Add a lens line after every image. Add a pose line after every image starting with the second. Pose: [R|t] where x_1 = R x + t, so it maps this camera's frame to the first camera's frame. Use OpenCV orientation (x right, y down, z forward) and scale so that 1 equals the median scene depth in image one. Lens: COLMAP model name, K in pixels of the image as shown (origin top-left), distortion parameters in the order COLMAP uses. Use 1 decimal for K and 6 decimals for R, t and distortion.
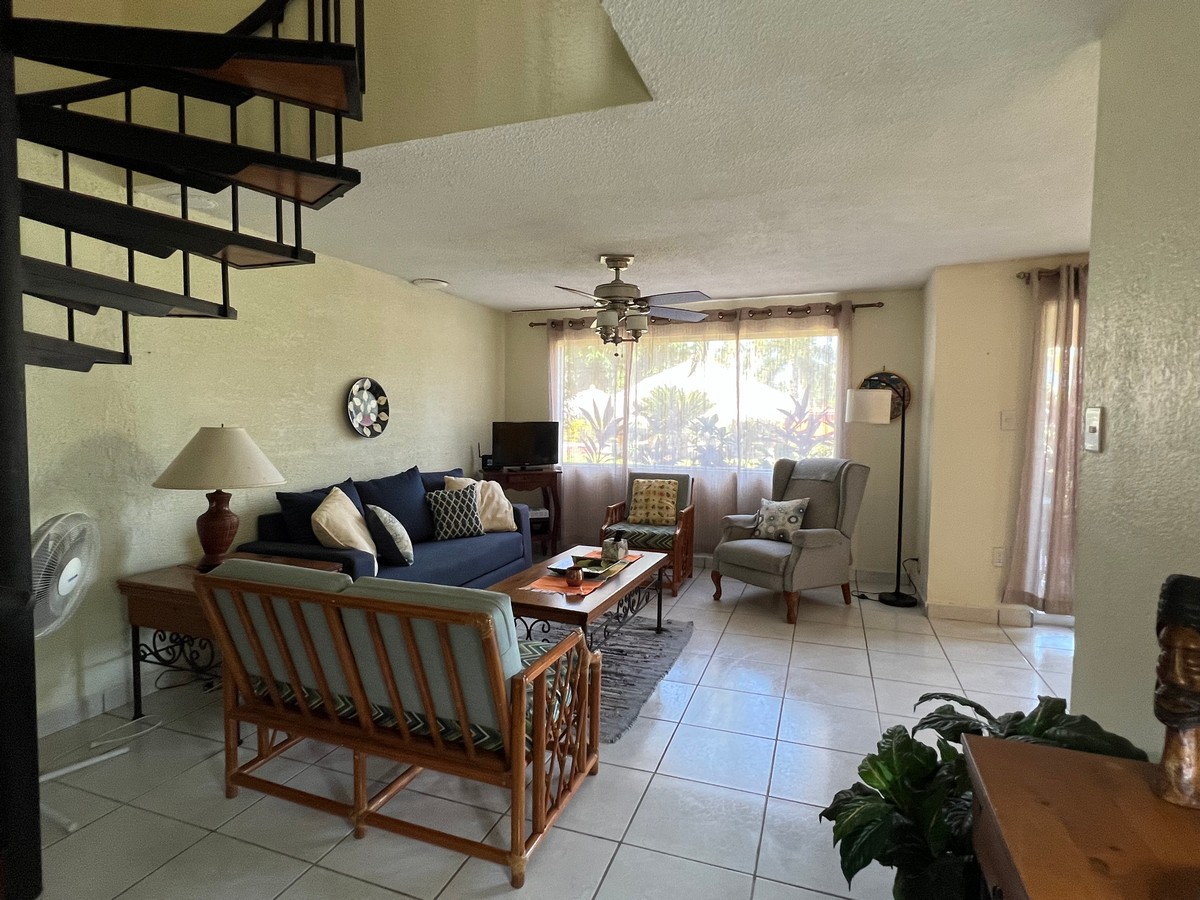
lens RADIAL K [[621.4, 0, 595.1], [0, 621.4, 451.3], [0, 0, 1]] dist [0.000767, -0.000170]
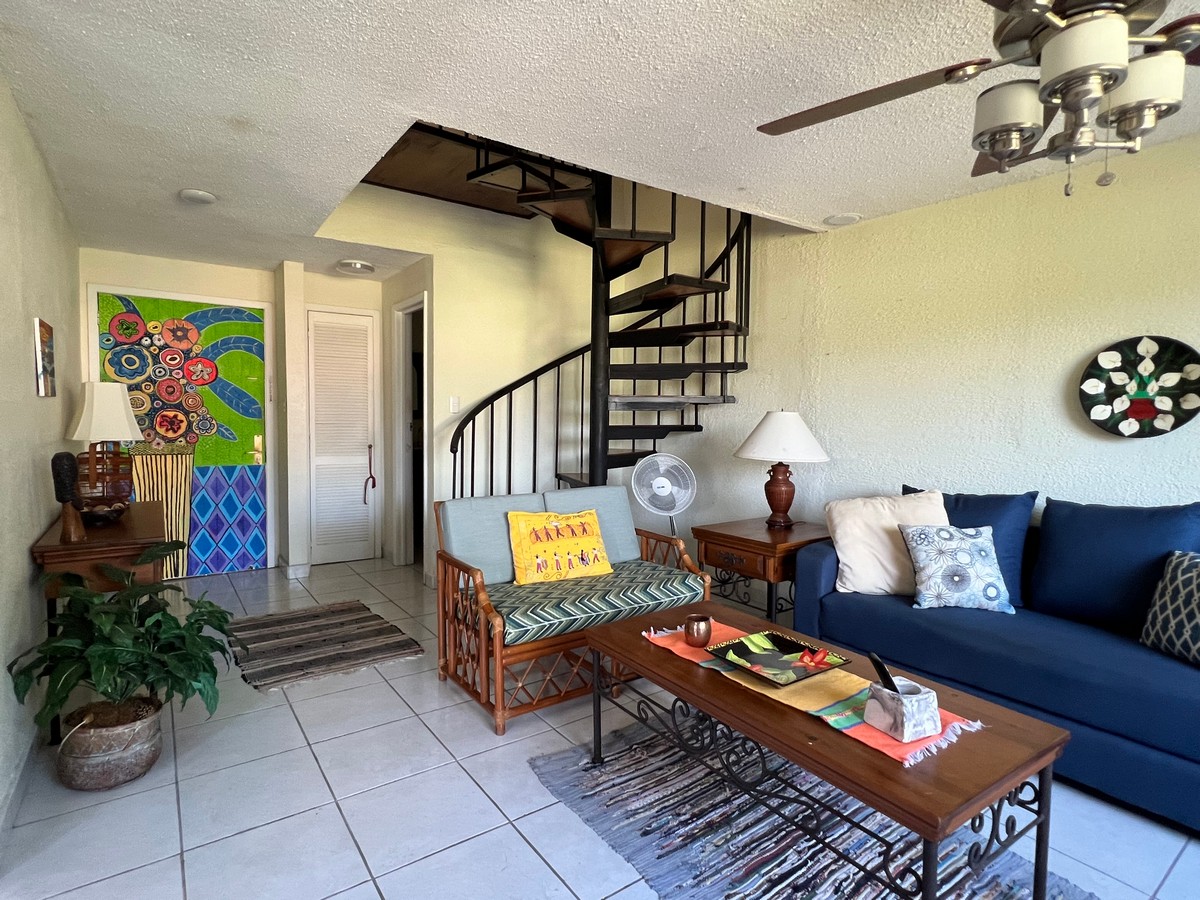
lens RADIAL K [[625.8, 0, 605.5], [0, 625.8, 446.5], [0, 0, 1]] dist [-0.000015, -0.000915]
pose [[-0.549622, 0.031189, -0.834831, 0.398911], [-0.061930, 0.995032, 0.077947, -0.028065], [0.833115, 0.094543, -0.544960, 0.877763]]
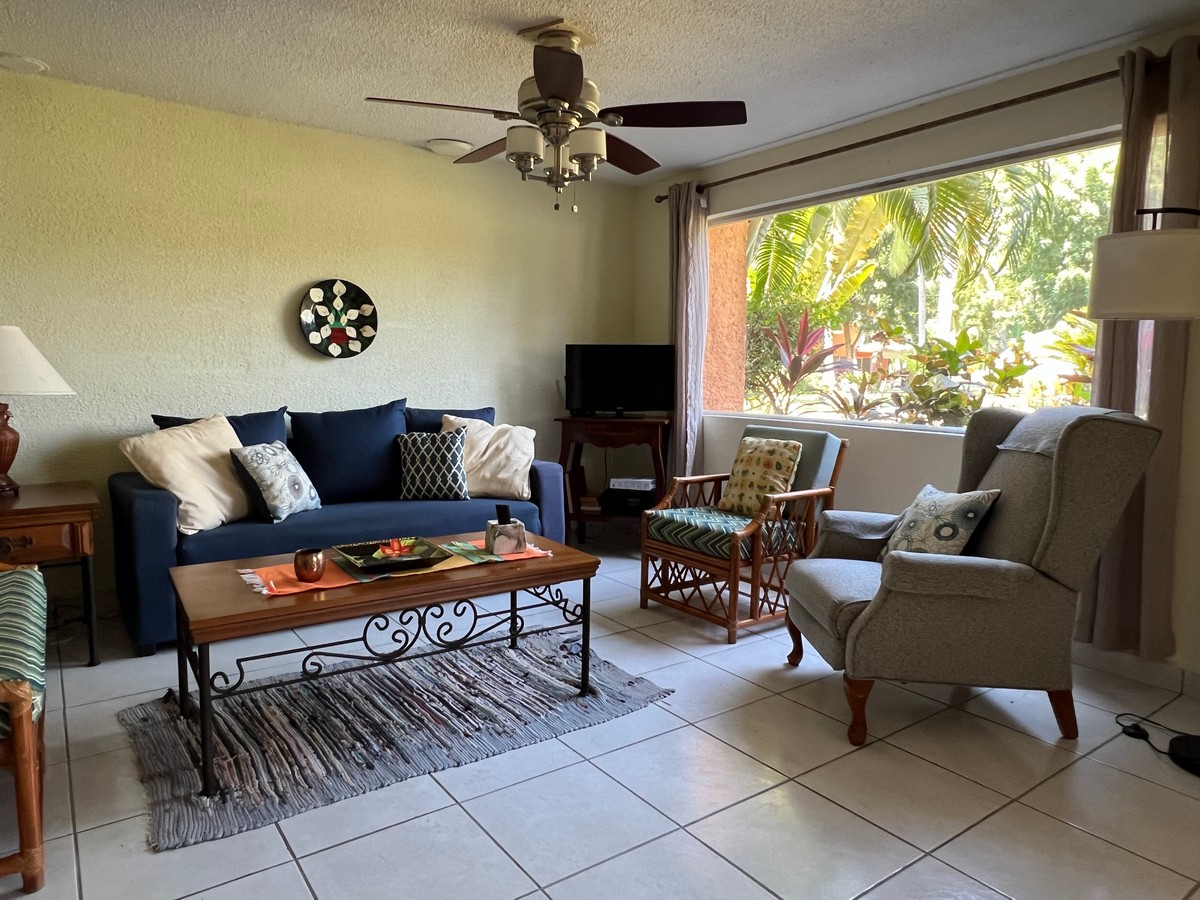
lens RADIAL K [[769.7, 0, 592.0], [0, 769.7, 447.9], [0, 0, 1]] dist [0.001142, 0.002436]
pose [[0.827559, 0.061040, -0.558050, 0.421617], [-0.037892, 0.997878, 0.052957, 0.026018], [0.560098, -0.022679, 0.828116, 0.371547]]
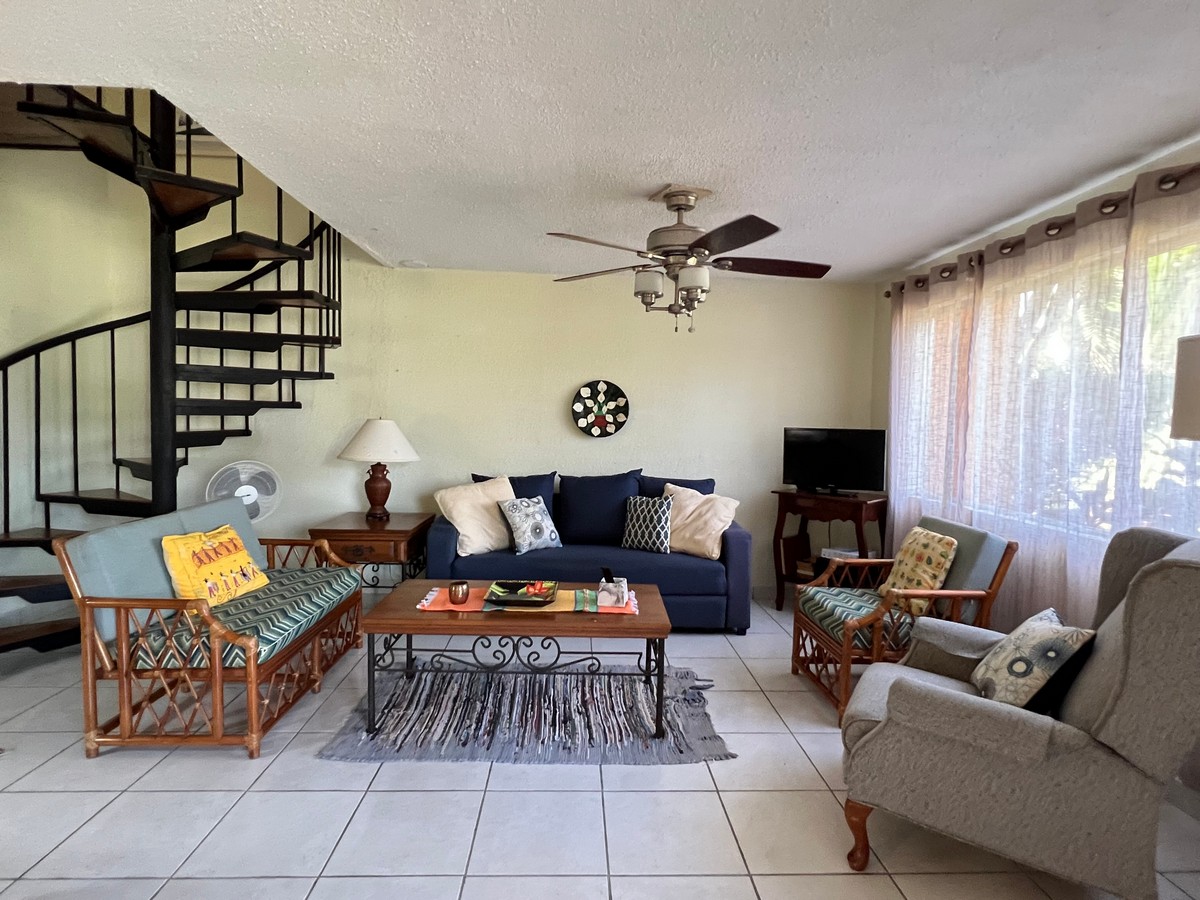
lens RADIAL K [[621.4, 0, 601.9], [0, 621.4, 451.4], [0, 0, 1]] dist [0.000767, -0.000170]
pose [[0.388770, 0.052629, -0.919830, 0.590695], [-0.072429, 0.997023, 0.026434, -0.025426], [0.918483, 0.056346, 0.391425, 0.575945]]
